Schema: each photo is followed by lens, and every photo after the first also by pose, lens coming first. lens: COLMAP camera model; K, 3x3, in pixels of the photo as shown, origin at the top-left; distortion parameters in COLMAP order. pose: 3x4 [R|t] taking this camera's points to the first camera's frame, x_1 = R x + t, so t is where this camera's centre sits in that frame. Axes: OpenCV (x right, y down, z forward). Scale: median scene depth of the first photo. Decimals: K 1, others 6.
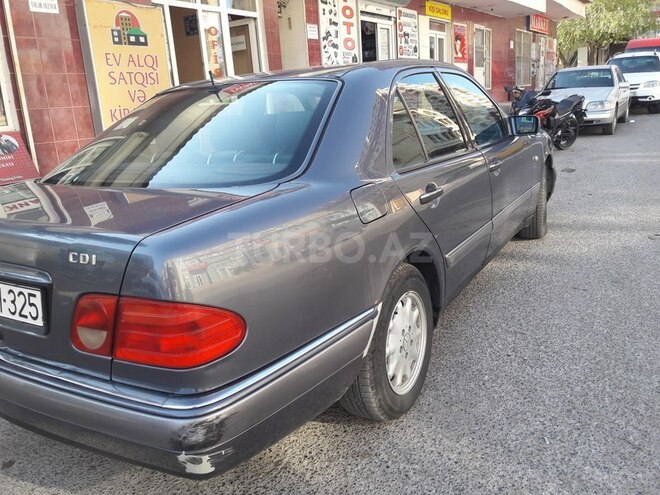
lens RADIAL K [[563.8, 0, 330.0], [0, 563.8, 247.0], [0, 0, 1]] dist [0.004418, -0.018234]
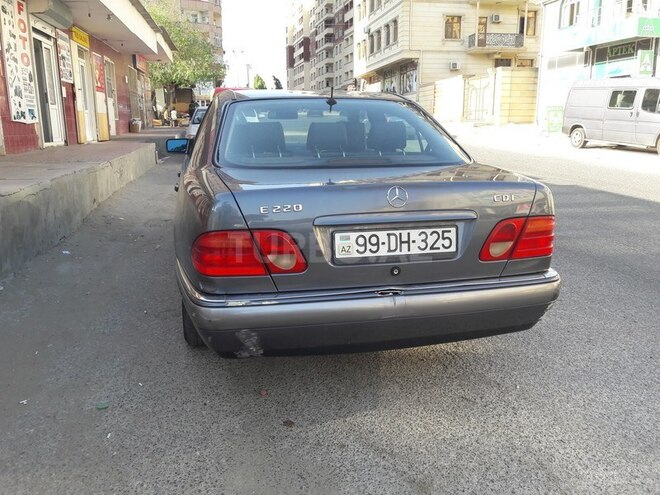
lens RADIAL K [[563.8, 0, 329.6], [0, 563.8, 247.8], [0, 0, 1]] dist [0.004418, -0.018234]
pose [[0.693620, -0.089537, 0.714755, -0.313535], [0.132860, 0.991123, -0.004774, 0.016390], [-0.707983, 0.098274, 0.699359, 0.032757]]
